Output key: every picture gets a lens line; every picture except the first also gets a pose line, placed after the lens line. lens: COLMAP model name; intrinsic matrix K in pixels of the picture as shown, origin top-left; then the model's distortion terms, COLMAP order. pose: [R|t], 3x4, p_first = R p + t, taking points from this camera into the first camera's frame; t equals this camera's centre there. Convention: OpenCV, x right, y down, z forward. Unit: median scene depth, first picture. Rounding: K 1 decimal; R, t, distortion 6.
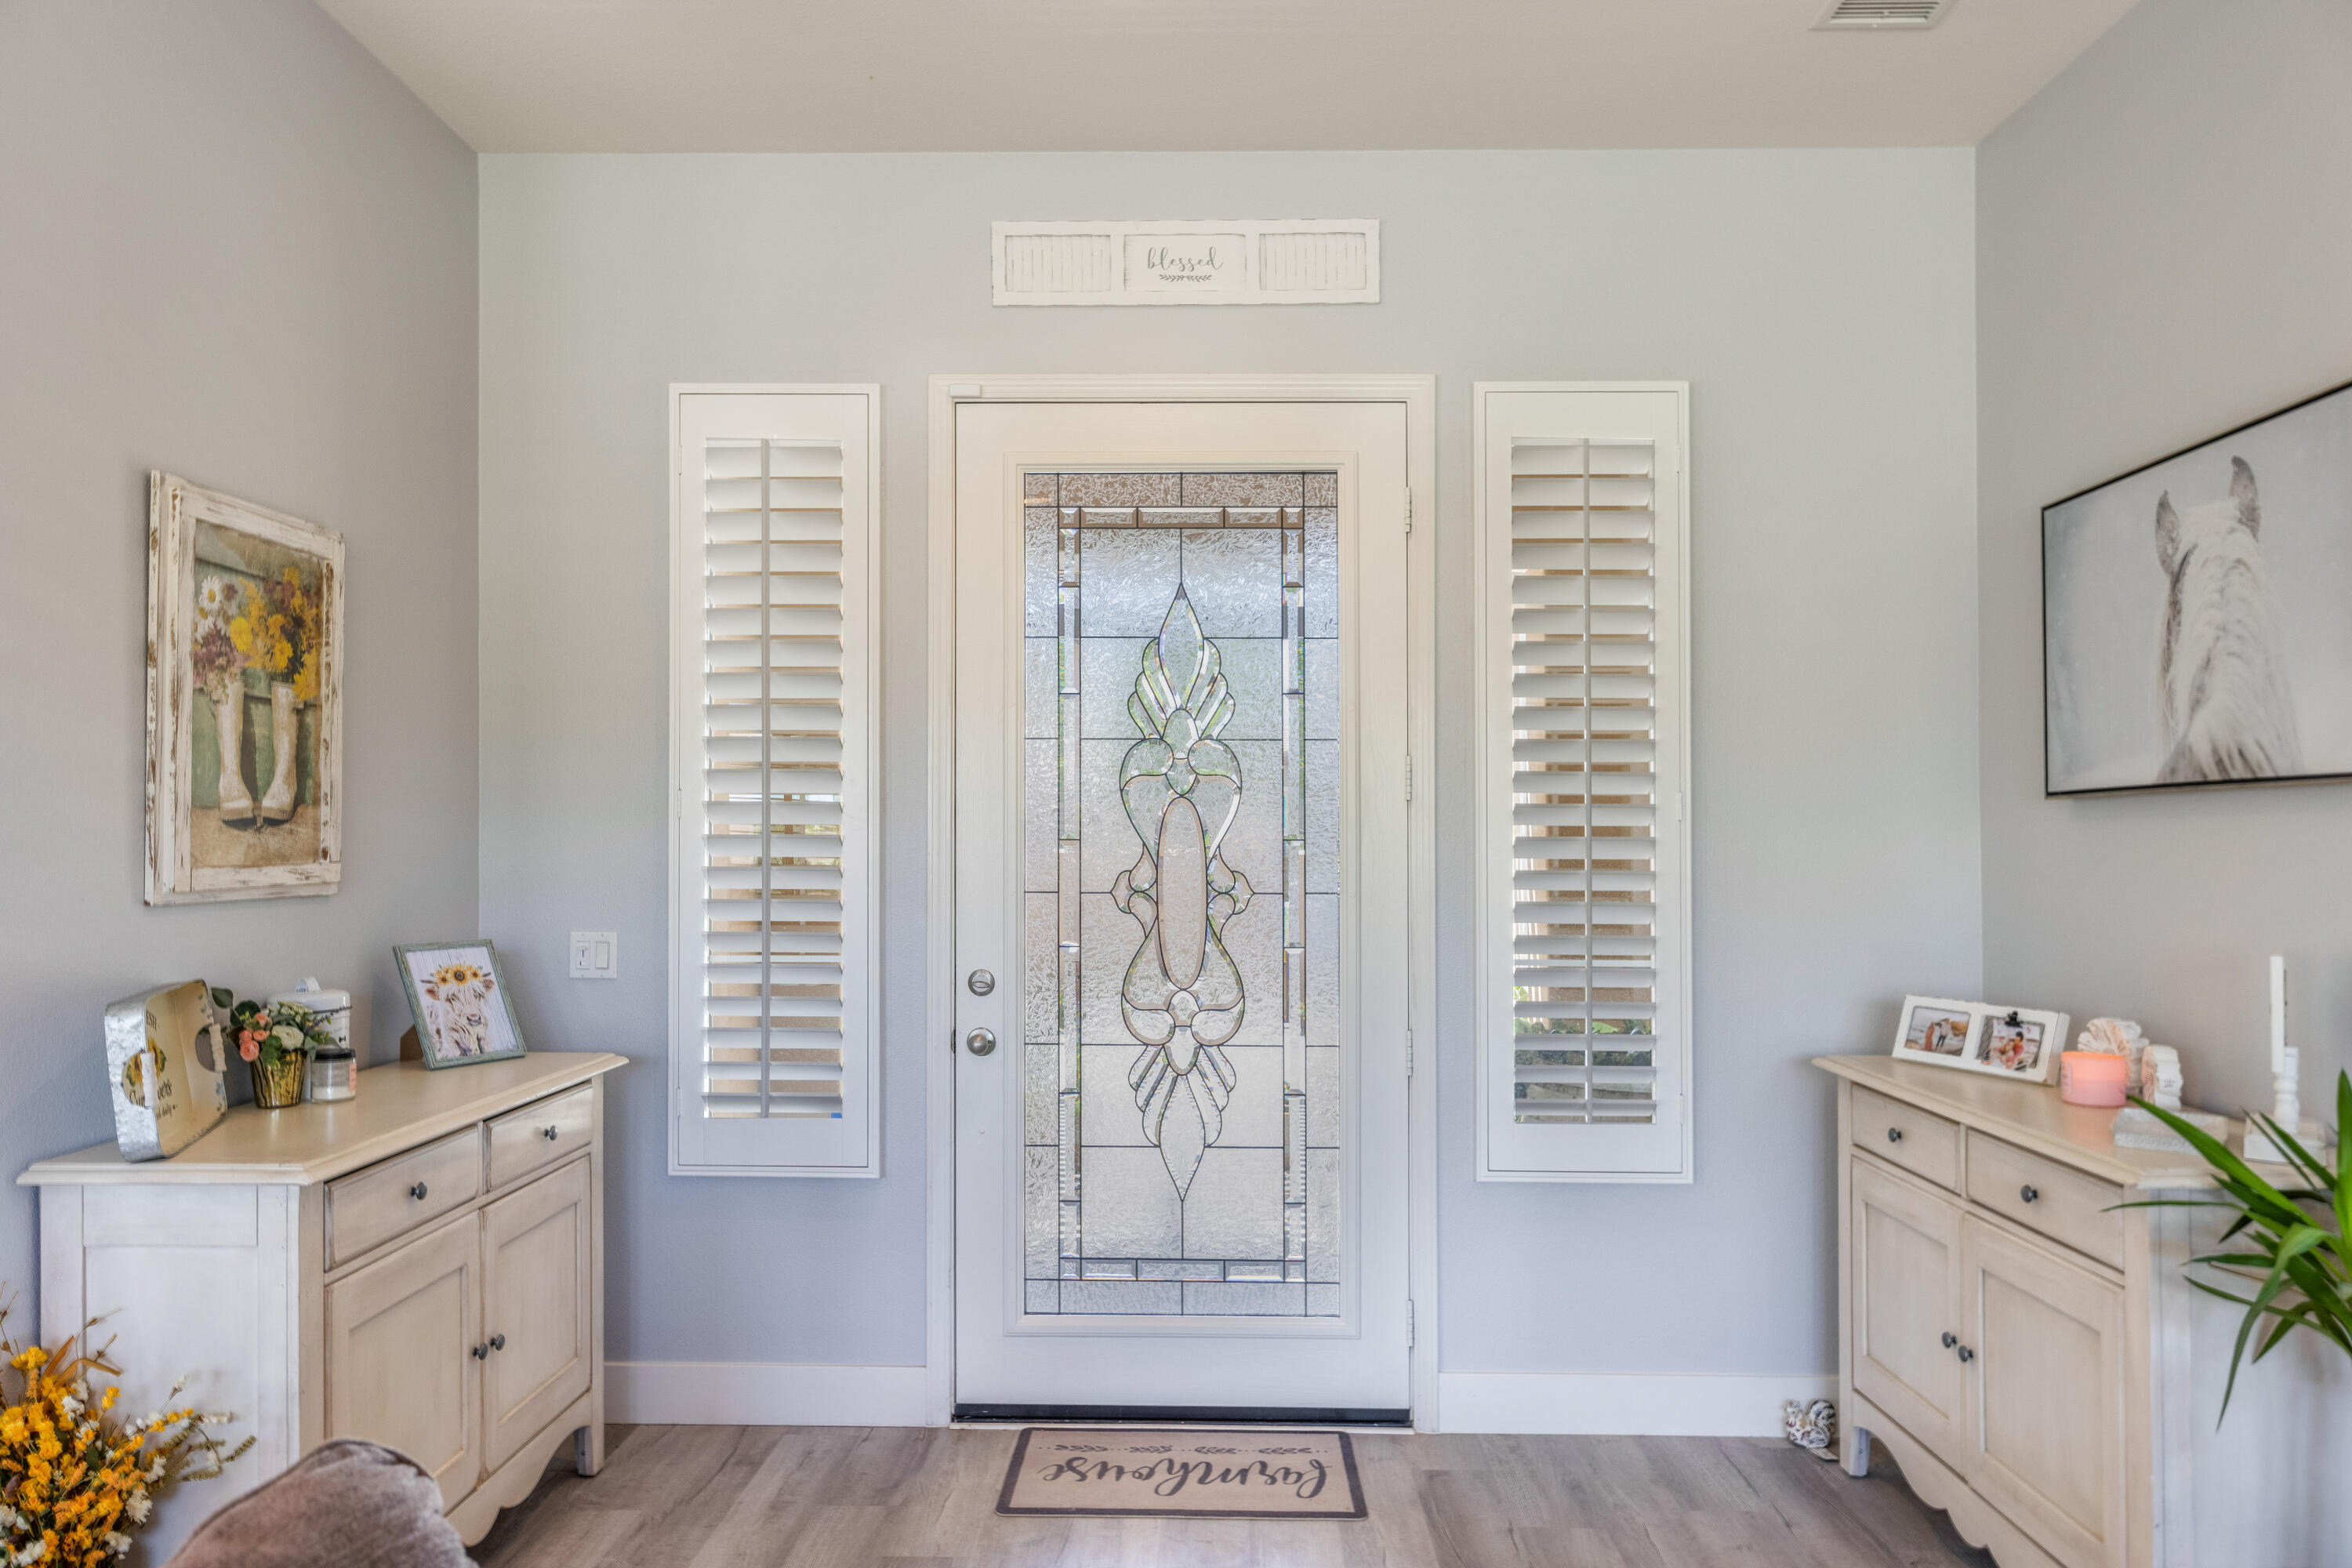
lens RADIAL K [[1488.3, 0, 1213.3], [0, 1488.3, 788.9], [0, 0, 1]] dist [0.002496, 0.002715]
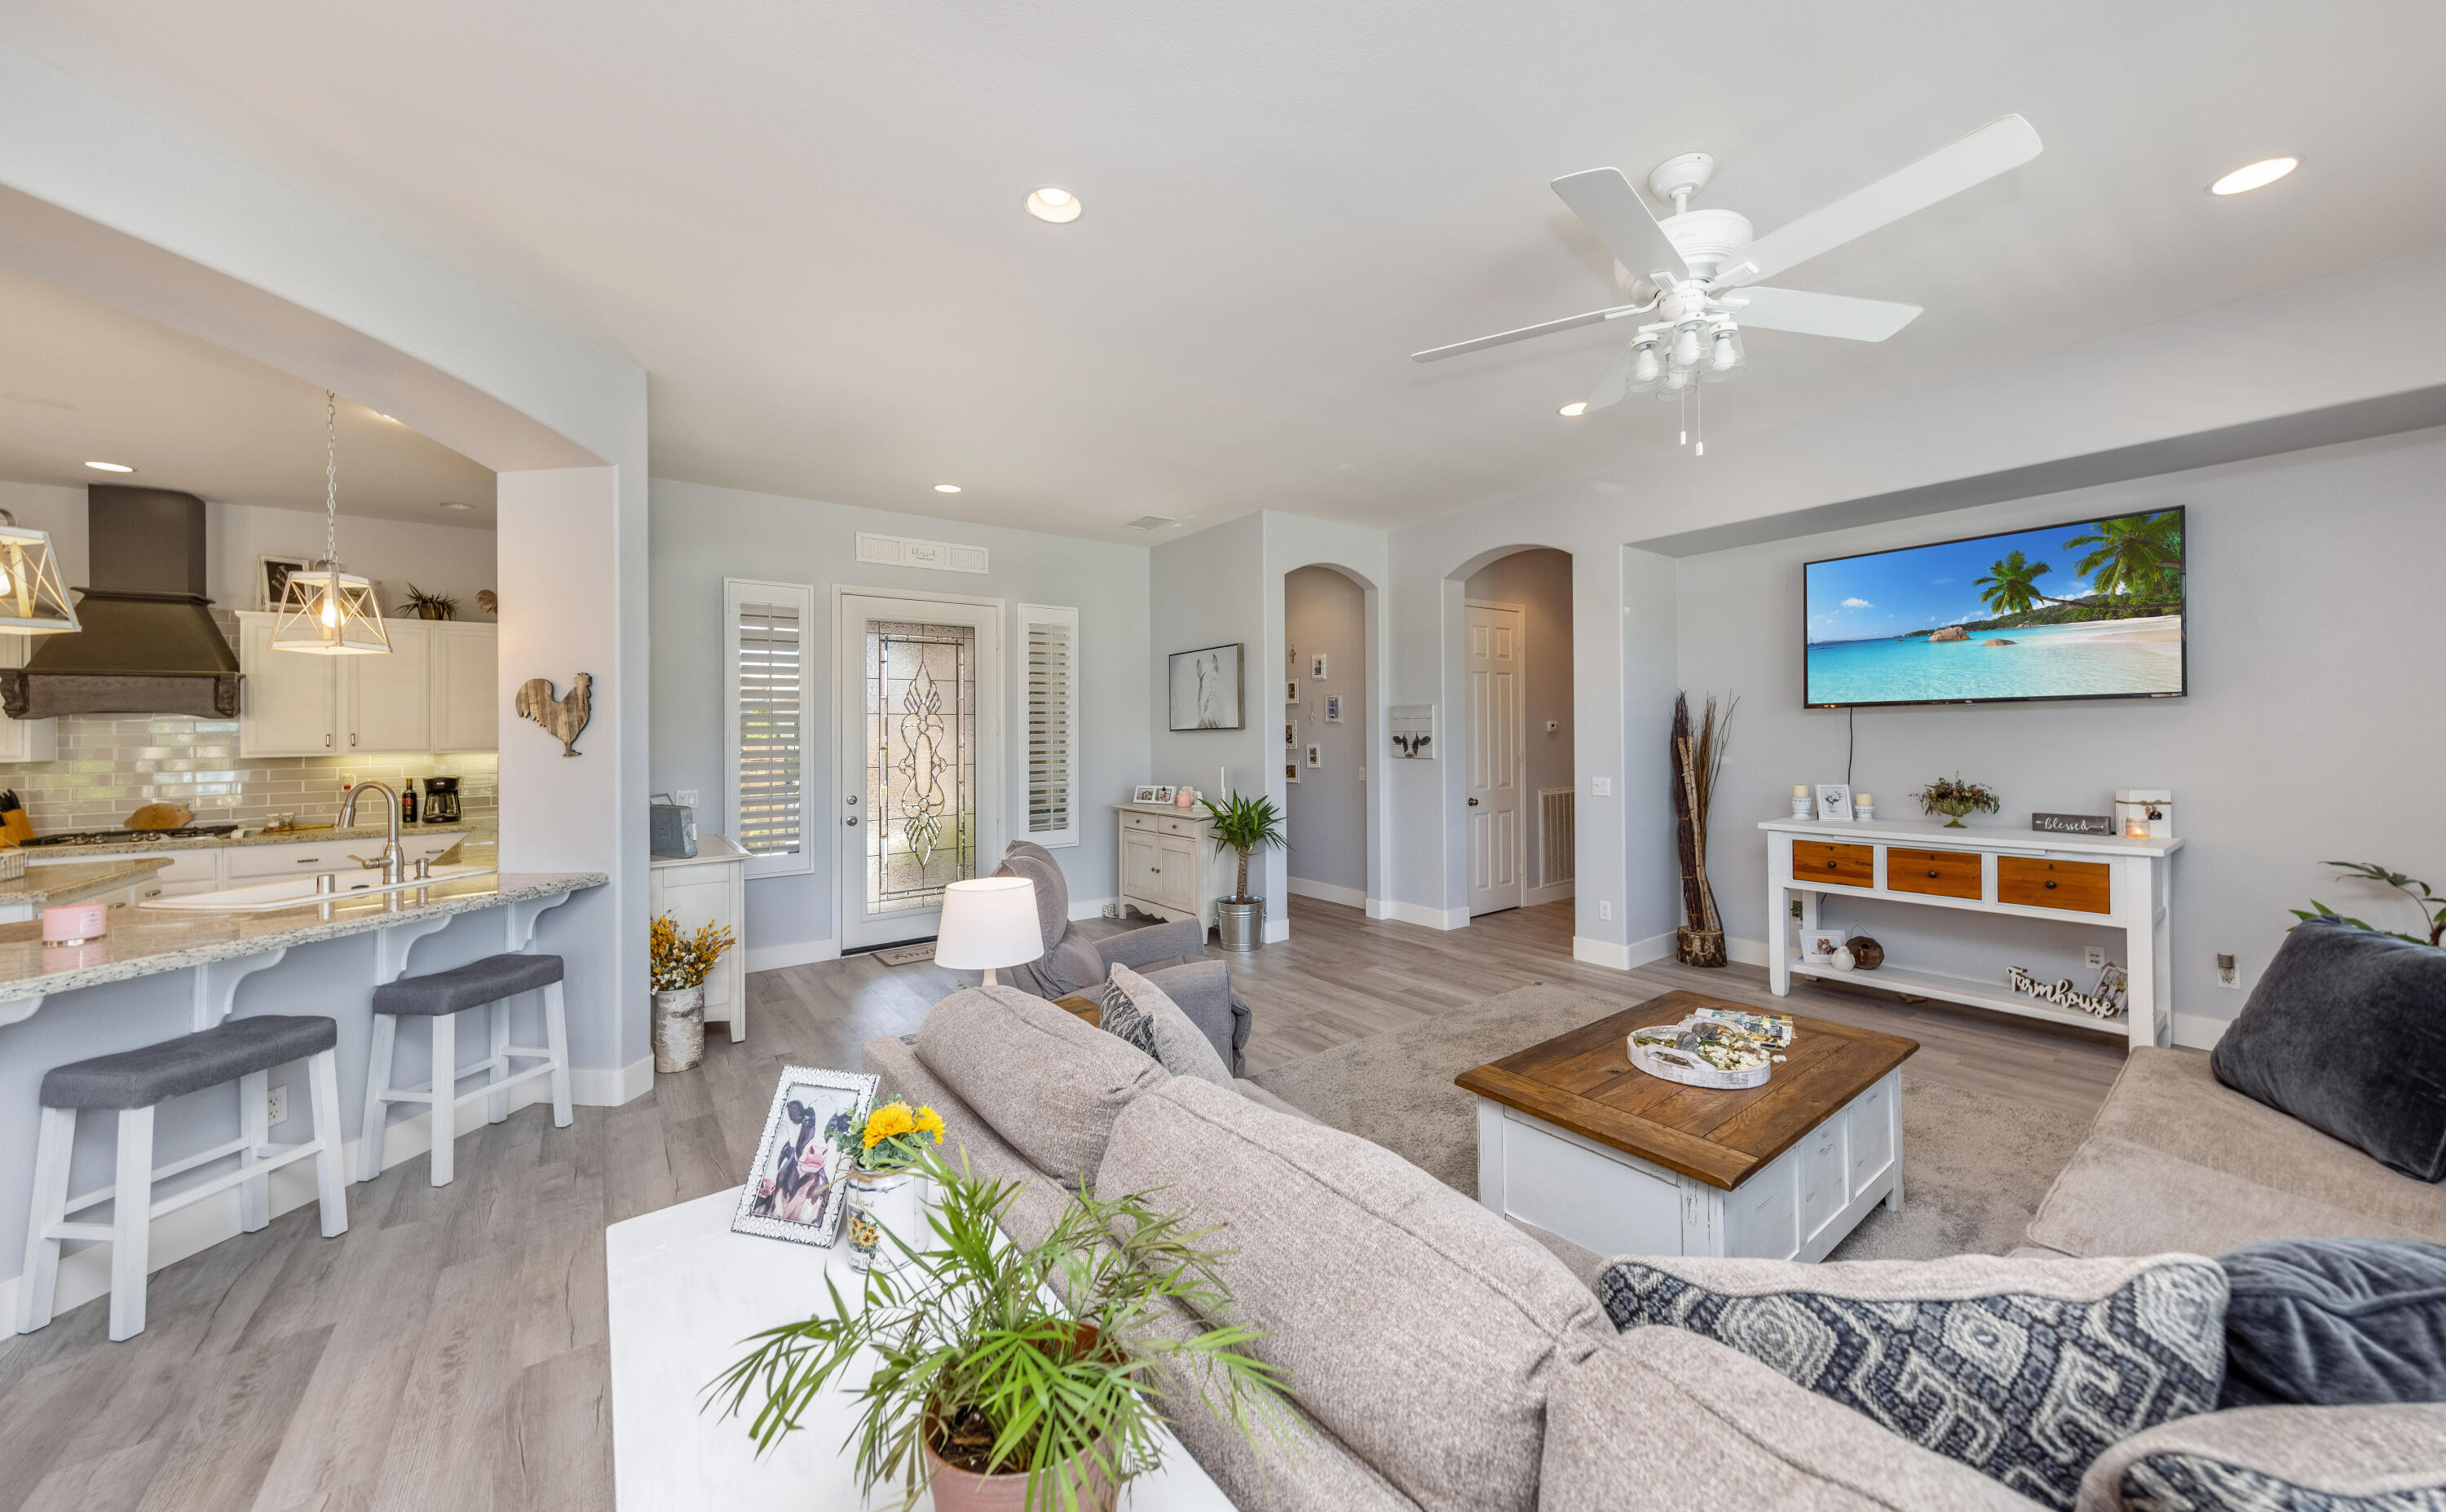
lens RADIAL K [[813.1, 0, 1189.4], [0, 813.1, 740.8], [0, 0, 1]] dist [0.002418, 0.000216]
pose [[0.815301, -0.019477, 0.578710, -0.594474], [-0.001301, 0.999370, 0.035467, -0.042521], [-0.579036, -0.029669, 0.814762, -0.713031]]
